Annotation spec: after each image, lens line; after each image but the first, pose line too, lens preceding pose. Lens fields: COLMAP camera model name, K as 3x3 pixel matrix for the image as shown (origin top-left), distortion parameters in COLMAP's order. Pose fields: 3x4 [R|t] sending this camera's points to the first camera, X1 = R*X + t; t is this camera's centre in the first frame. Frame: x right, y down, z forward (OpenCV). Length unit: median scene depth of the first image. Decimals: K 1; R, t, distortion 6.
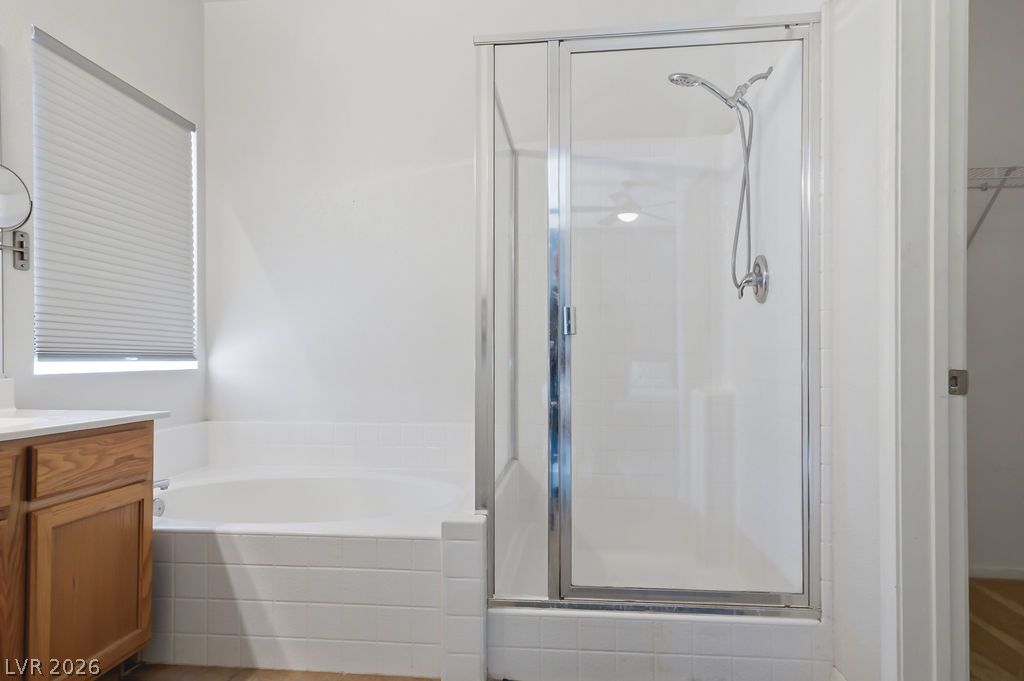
lens RADIAL K [[610.7, 0, 509.3], [0, 610.7, 361.3], [0, 0, 1]] dist [0.018616, 0.000607]
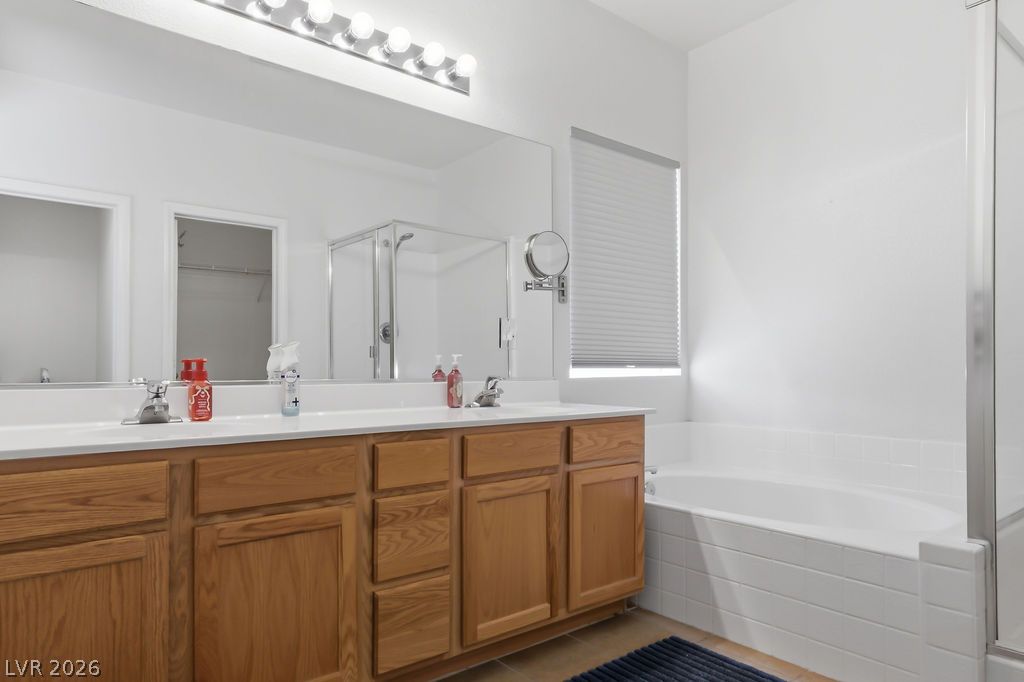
lens RADIAL K [[610.7, 0, 509.3], [0, 610.7, 361.8], [0, 0, 1]] dist [0.018616, 0.000607]
pose [[0.731370, -0.007449, -0.681940, 0.071901], [-0.000171, 0.999938, -0.011106, 0.000804], [0.681981, 0.008239, 0.731323, -0.103291]]
